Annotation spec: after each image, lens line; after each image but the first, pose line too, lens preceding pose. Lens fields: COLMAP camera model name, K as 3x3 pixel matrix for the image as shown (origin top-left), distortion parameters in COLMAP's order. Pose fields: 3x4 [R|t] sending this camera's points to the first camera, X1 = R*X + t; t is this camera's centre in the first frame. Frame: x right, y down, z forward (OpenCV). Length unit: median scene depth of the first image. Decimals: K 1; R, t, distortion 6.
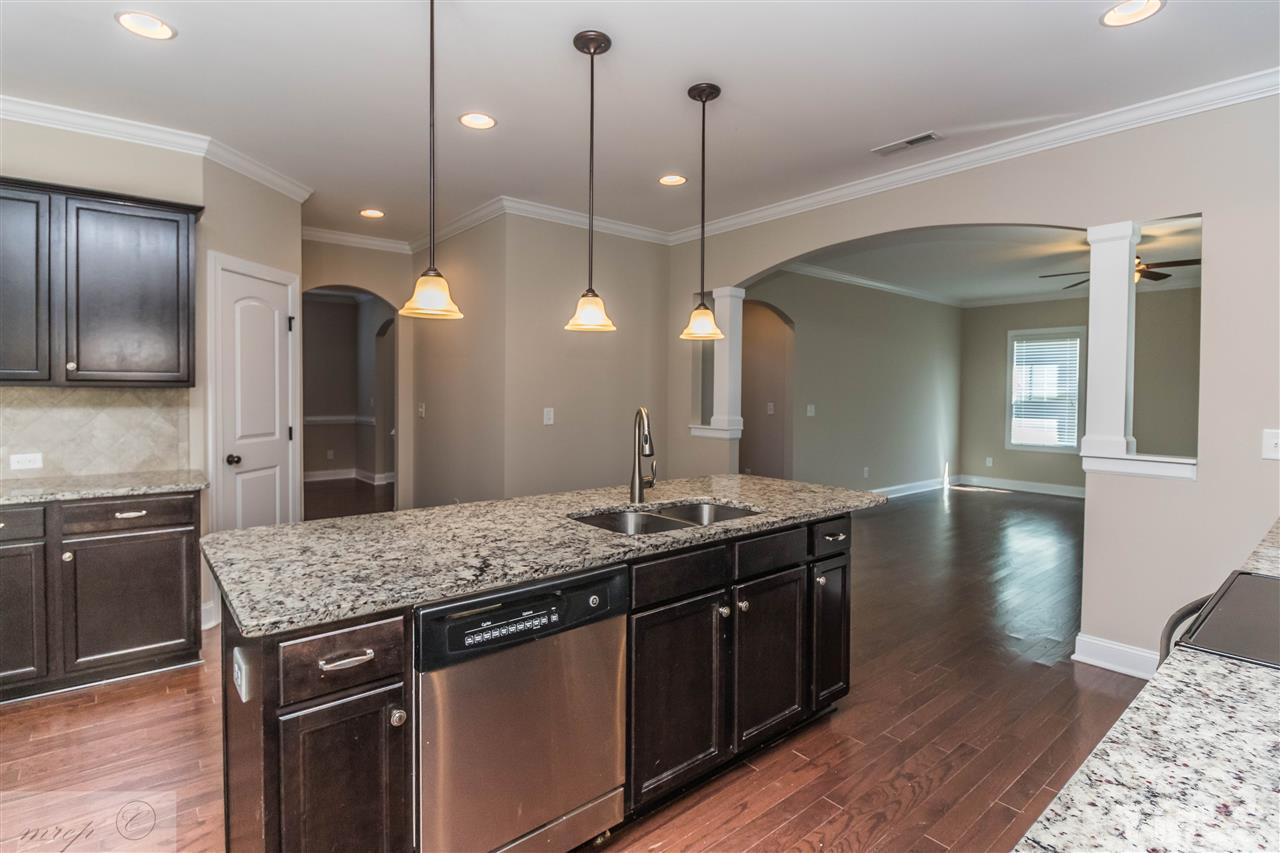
lens RADIAL K [[641.1, 0, 634.4], [0, 641.1, 385.5], [0, 0, 1]] dist [-0.002715, -0.001203]
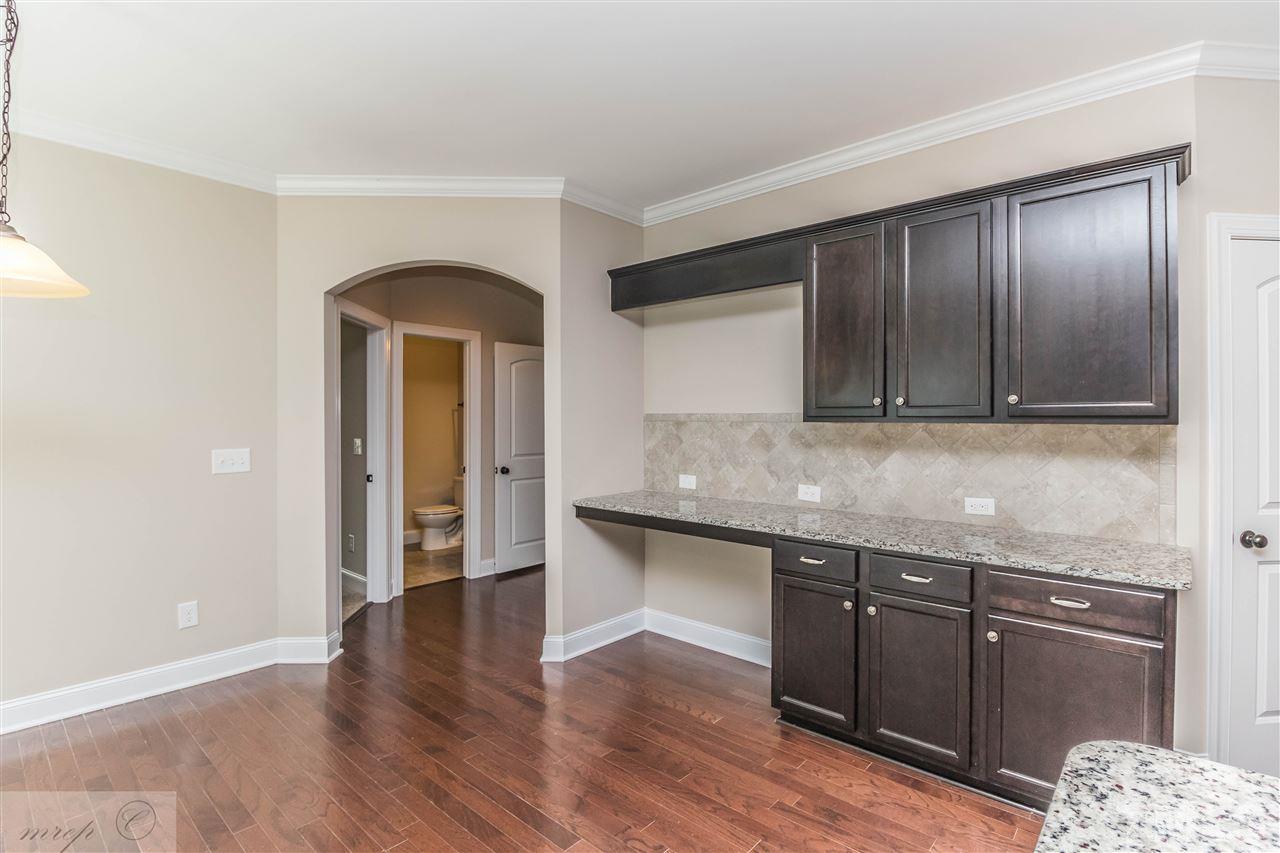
lens RADIAL K [[600.8, 0, 640.0], [0, 600.8, 426.5], [0, 0, 1]] dist [-0.025320, -0.000649]
pose [[0.159420, 0.005620, -0.987195, -0.201862], [0.004335, 0.999970, 0.006392, -0.001705], [0.987201, -0.005299, 0.159391, 0.401646]]
